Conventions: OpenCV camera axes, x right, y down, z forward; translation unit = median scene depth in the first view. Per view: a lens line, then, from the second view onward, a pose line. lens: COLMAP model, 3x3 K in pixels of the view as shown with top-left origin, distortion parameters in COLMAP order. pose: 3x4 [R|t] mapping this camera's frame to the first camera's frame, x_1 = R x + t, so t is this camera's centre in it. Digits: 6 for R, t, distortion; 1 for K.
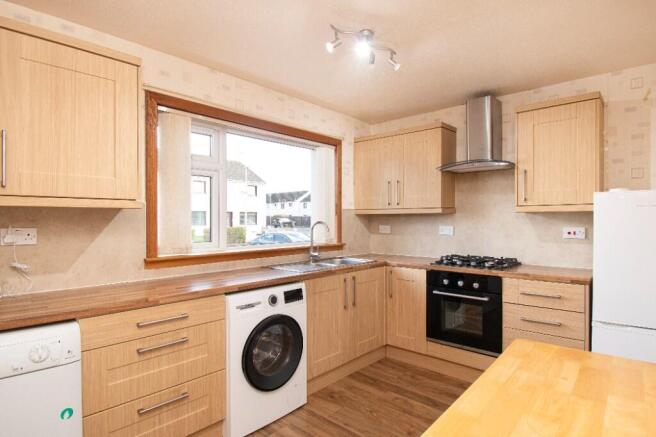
lens RADIAL K [[369.8, 0, 326.3], [0, 369.8, 220.3], [0, 0, 1]] dist [-0.004128, -0.008482]
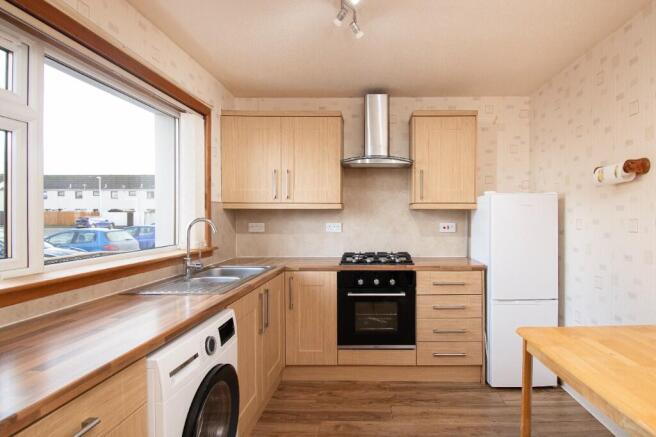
lens RADIAL K [[369.8, 0, 329.5], [0, 369.8, 217.8], [0, 0, 1]] dist [-0.004128, -0.008482]
pose [[0.730303, -0.002595, 0.683118, -0.361366], [0.000113, 0.999993, 0.003678, -0.000038], [-0.683123, -0.002609, 0.730298, 0.354457]]
